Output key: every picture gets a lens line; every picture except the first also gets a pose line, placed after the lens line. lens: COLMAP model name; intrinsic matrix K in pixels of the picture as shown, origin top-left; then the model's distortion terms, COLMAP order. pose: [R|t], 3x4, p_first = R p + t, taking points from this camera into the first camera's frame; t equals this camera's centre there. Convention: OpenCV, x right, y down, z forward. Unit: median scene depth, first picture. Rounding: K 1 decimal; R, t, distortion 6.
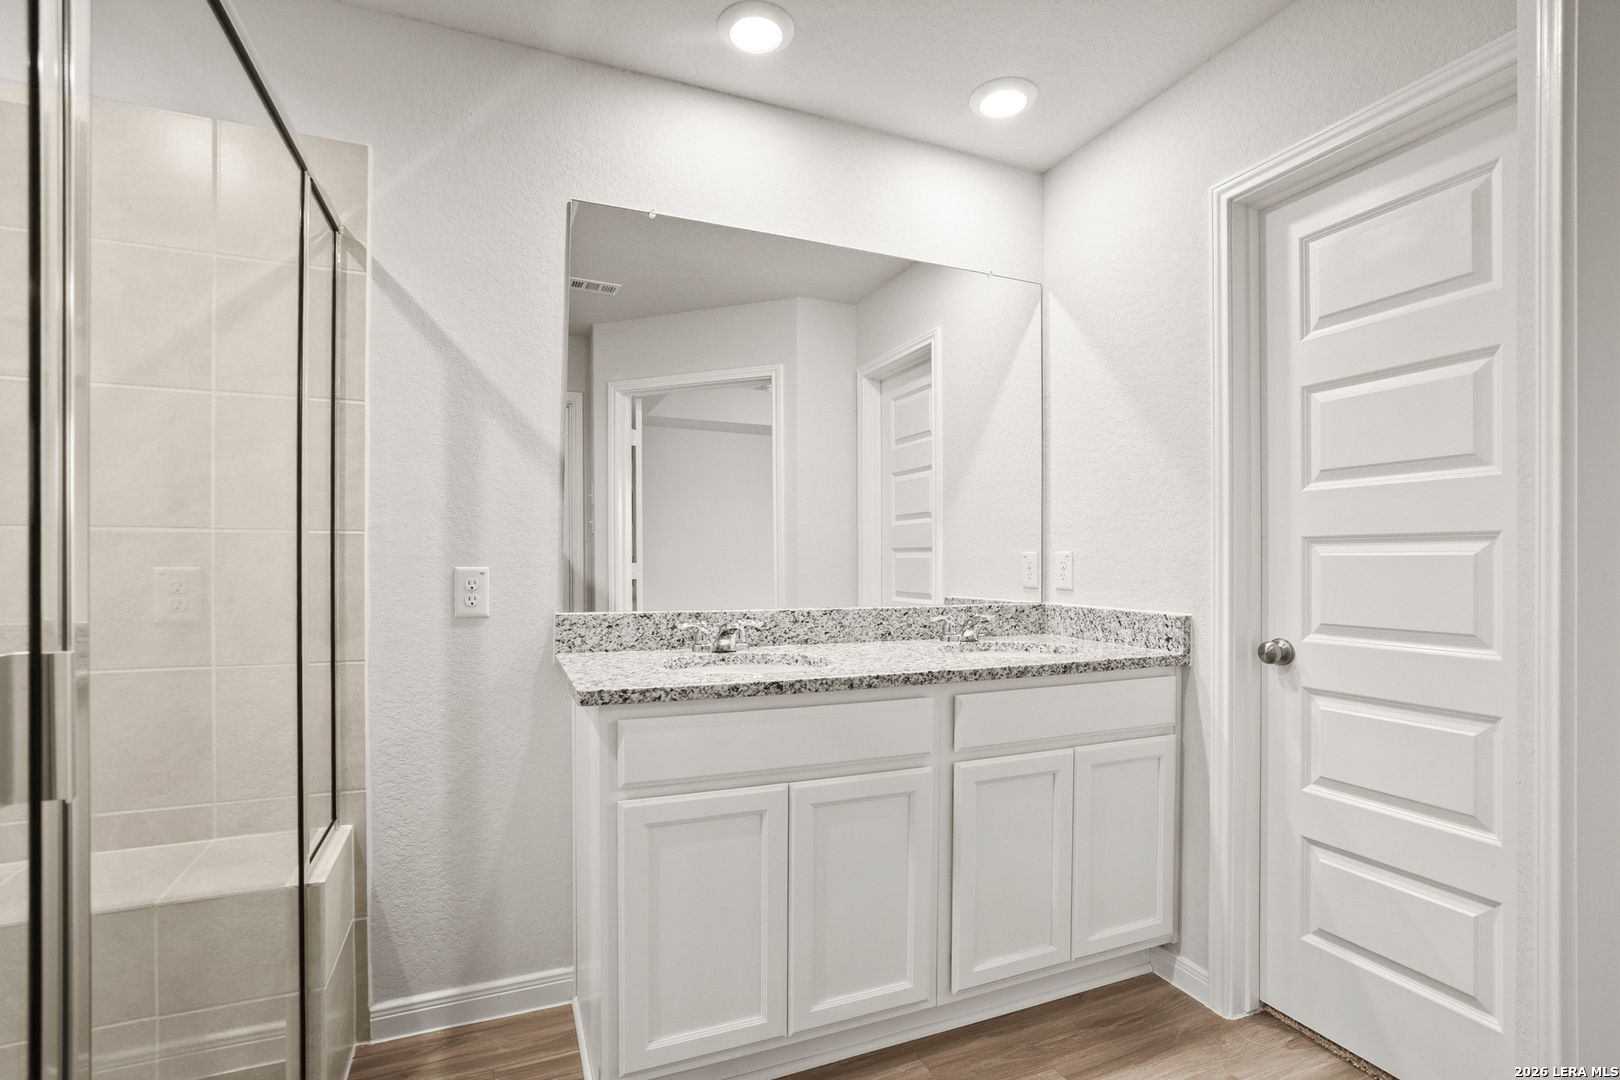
lens RADIAL K [[742.1, 0, 807.3], [0, 742.1, 547.1], [0, 0, 1]] dist [-0.046498, 0.019399]
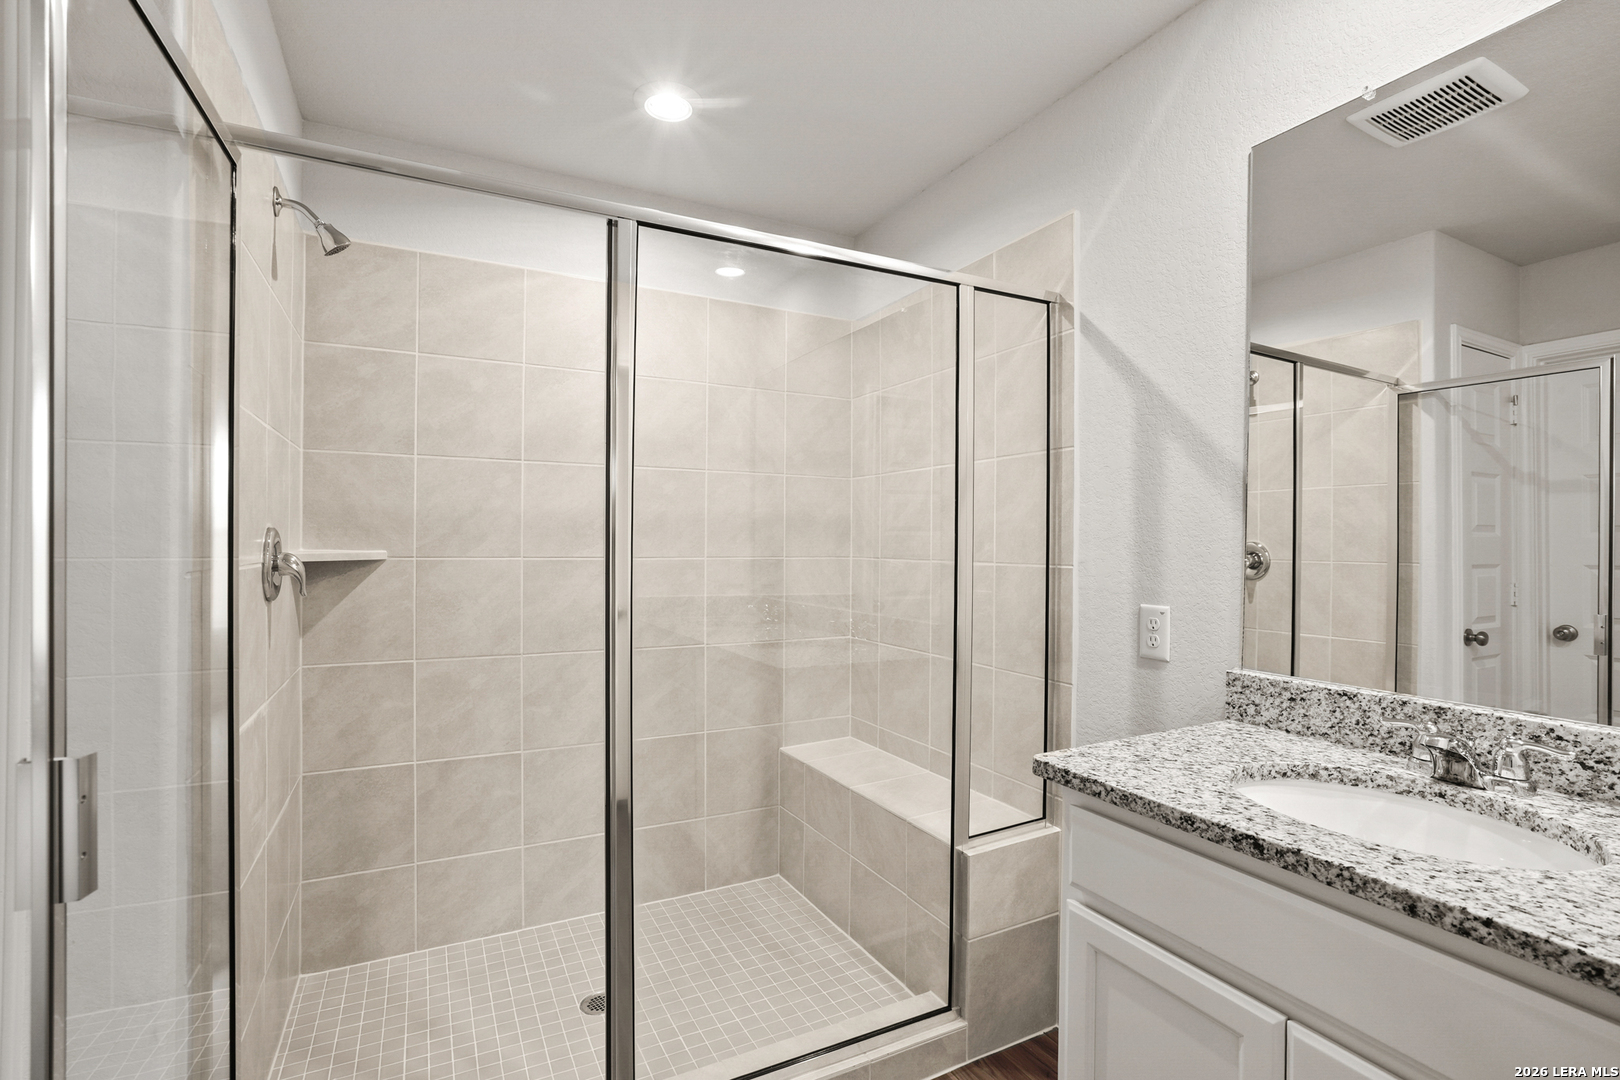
lens RADIAL K [[742.1, 0, 807.3], [0, 742.1, 547.1], [0, 0, 1]] dist [-0.046498, 0.019399]
pose [[0.087817, -0.002483, -0.996134, 0.431839], [0.007741, 0.999968, -0.001810, -0.048665], [0.996107, -0.007552, 0.087833, 0.477074]]
